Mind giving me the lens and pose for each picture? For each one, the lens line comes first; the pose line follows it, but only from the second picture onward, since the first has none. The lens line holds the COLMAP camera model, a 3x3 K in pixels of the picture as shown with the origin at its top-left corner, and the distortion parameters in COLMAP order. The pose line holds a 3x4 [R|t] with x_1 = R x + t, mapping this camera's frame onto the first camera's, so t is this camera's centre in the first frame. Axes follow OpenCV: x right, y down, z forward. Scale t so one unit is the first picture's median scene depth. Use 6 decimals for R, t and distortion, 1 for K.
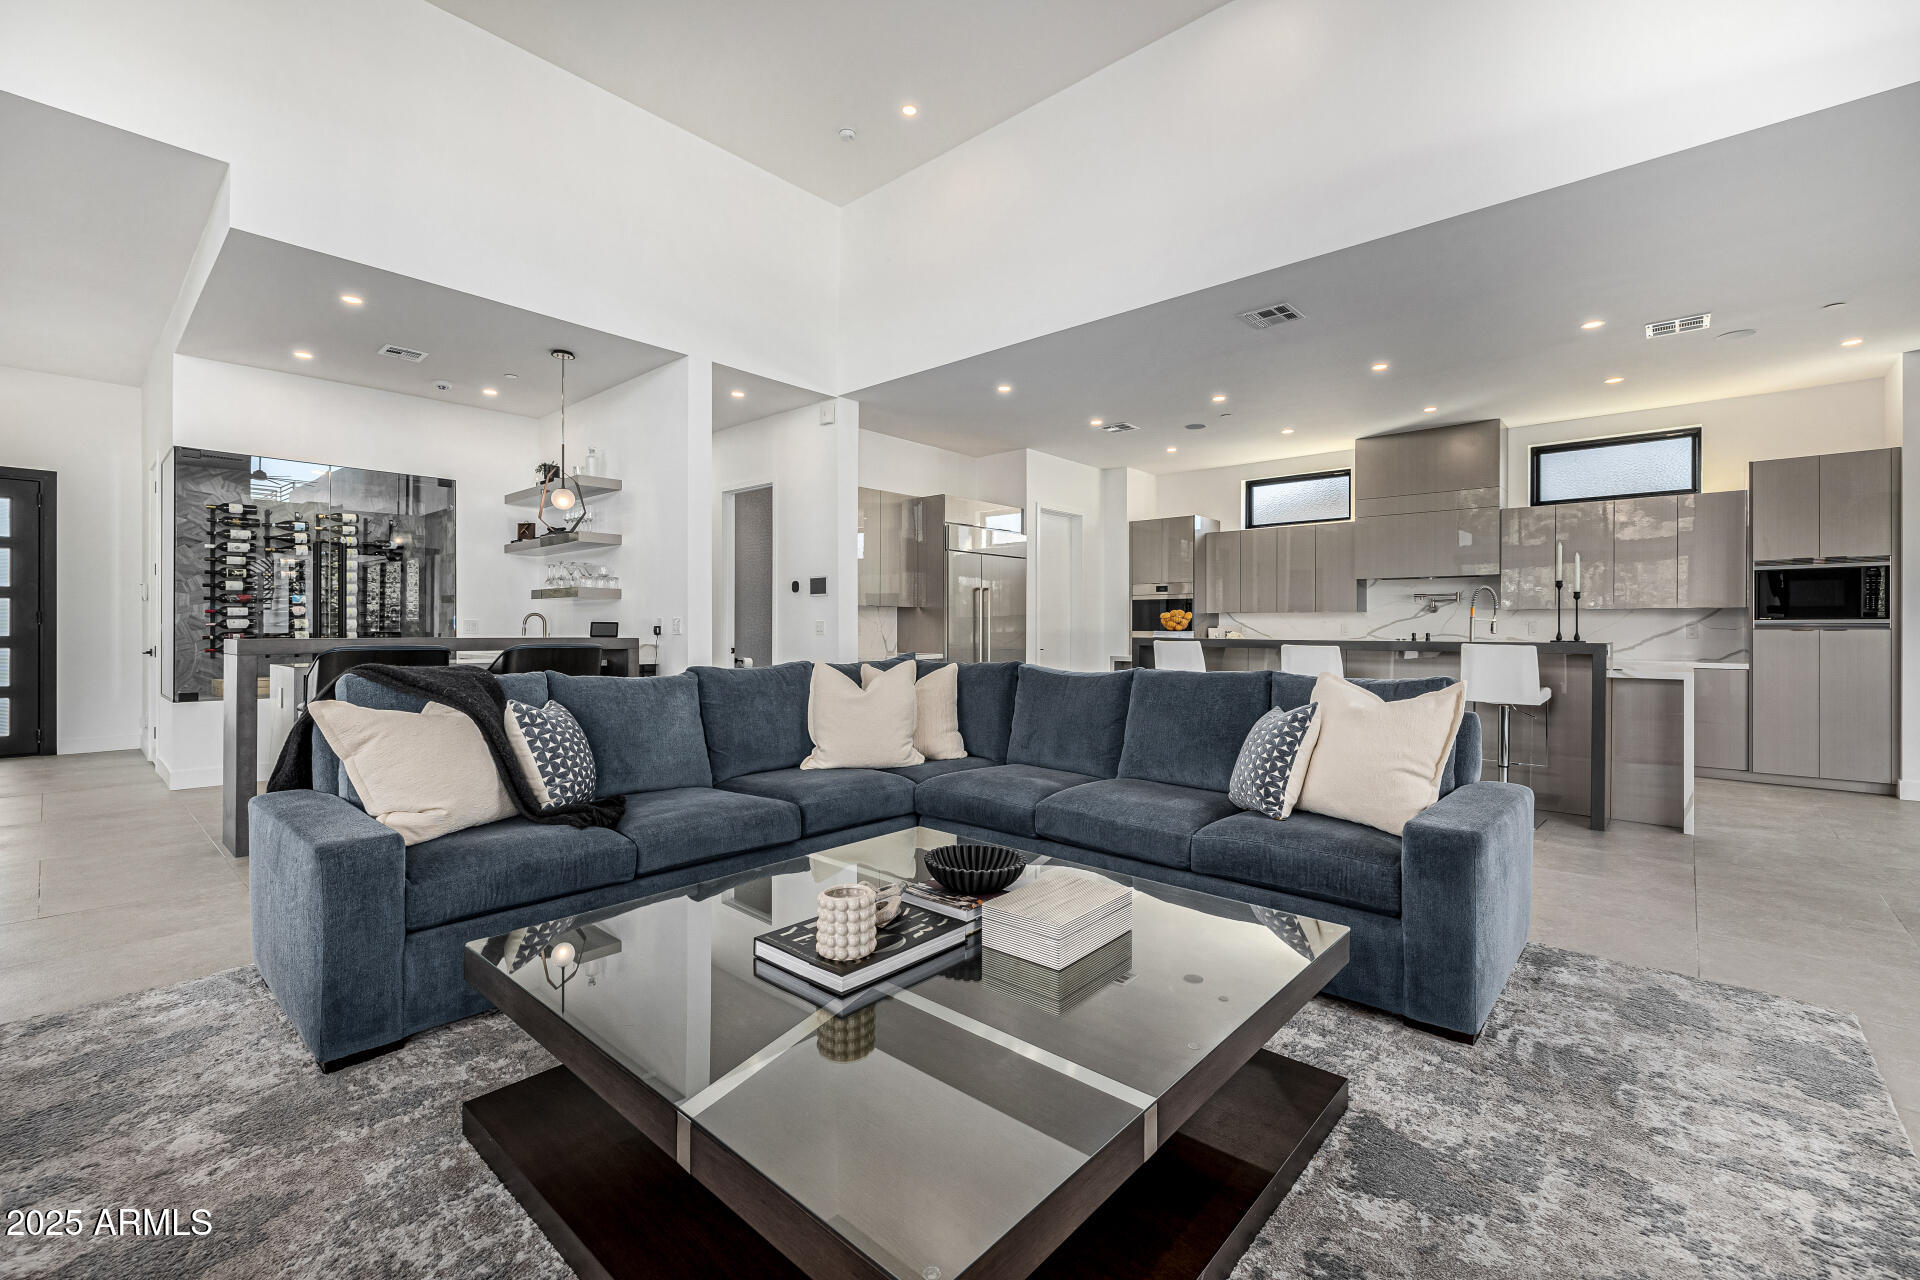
lens RADIAL K [[812.9, 0, 962.5], [0, 812.9, 632.3], [0, 0, 1]] dist [0.000421, -0.000321]
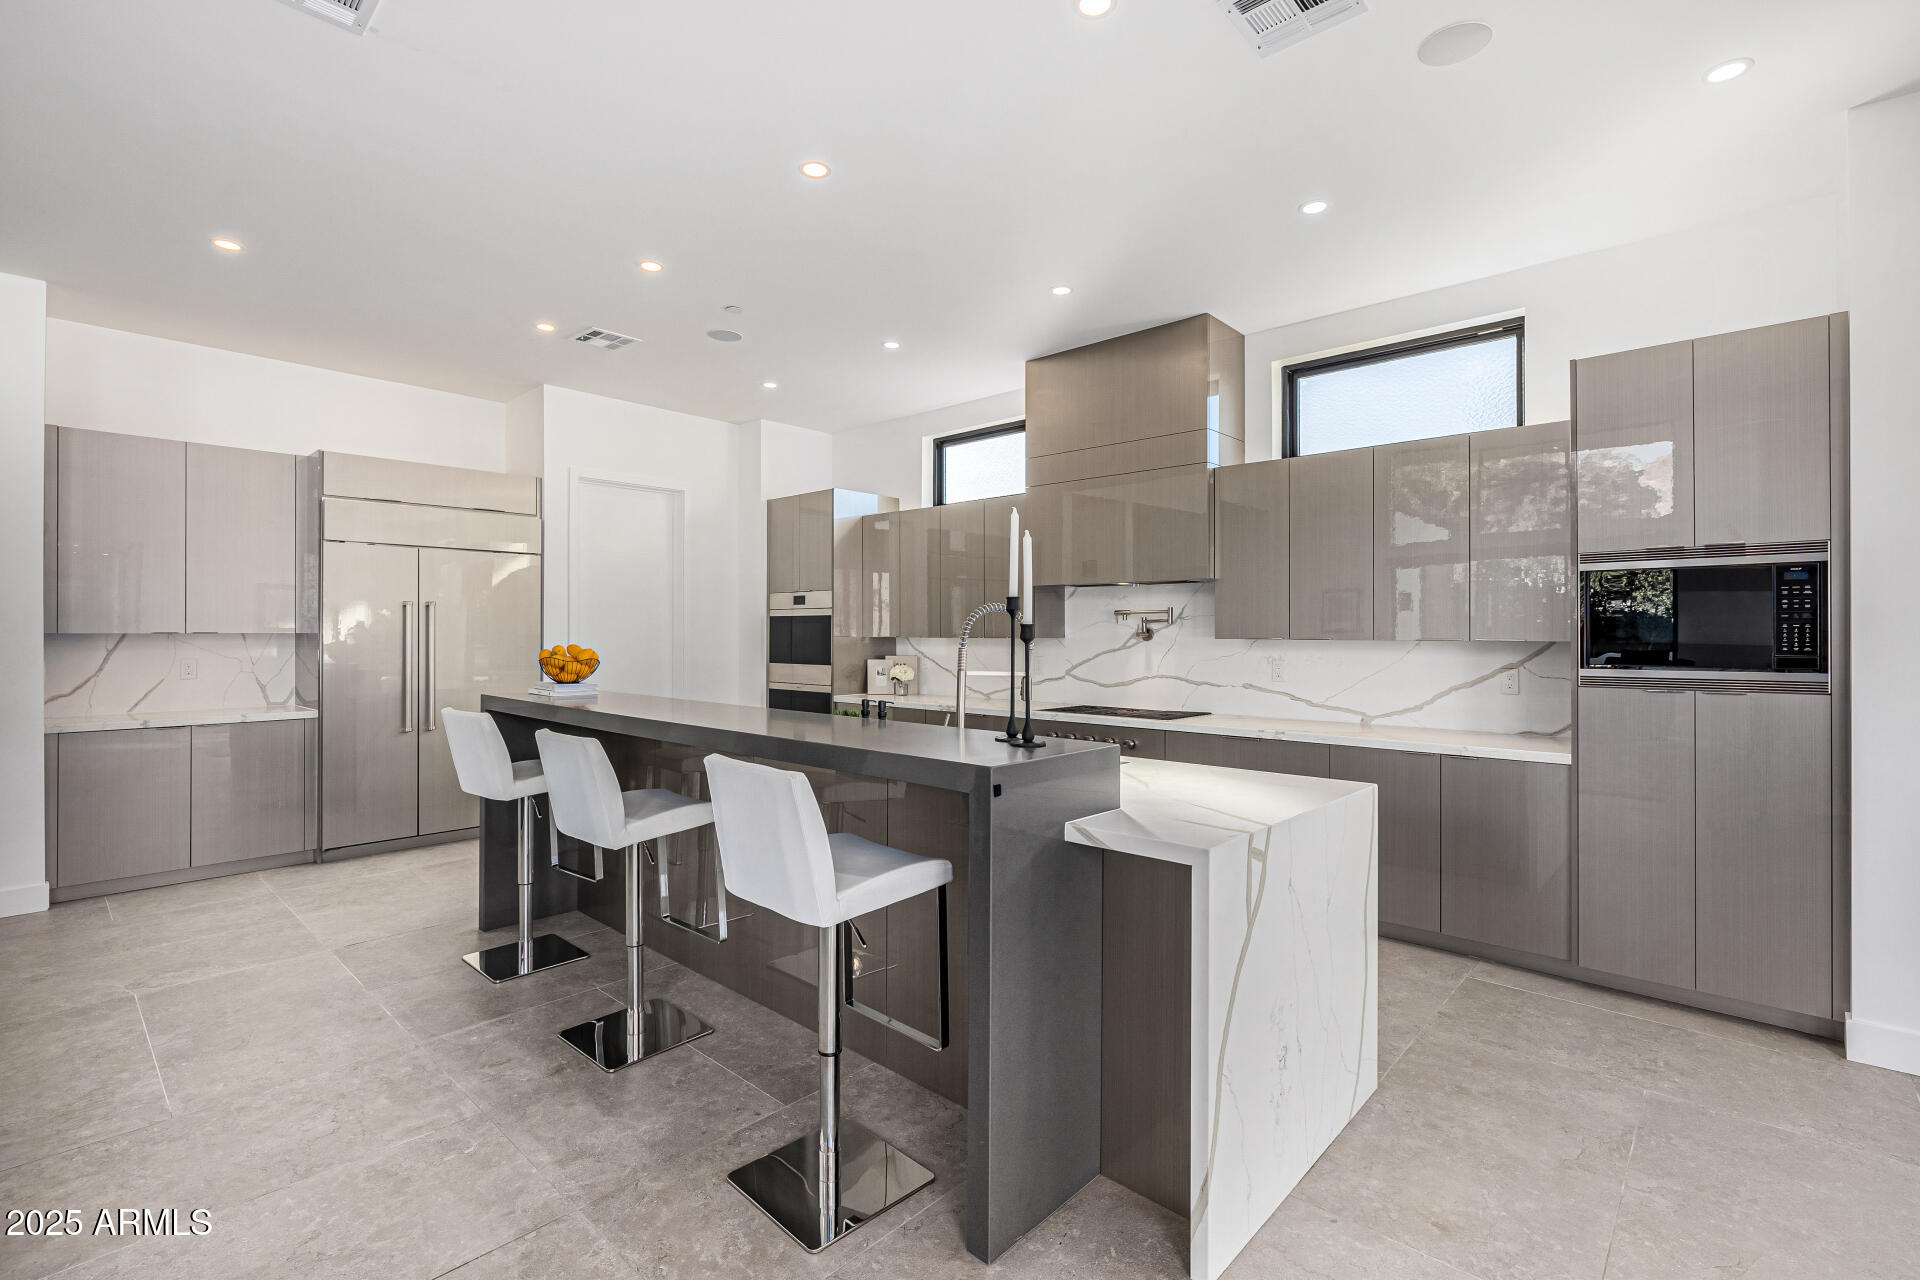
lens RADIAL K [[857.3, 0, 969.3], [0, 857.3, 638.2], [0, 0, 1]] dist [-0.004362, 0.002290]
pose [[0.999957, -0.002292, -0.009028, 0.526351], [0.002322, 0.999992, 0.003346, -0.032796], [0.009020, -0.003366, 0.999954, 0.405080]]
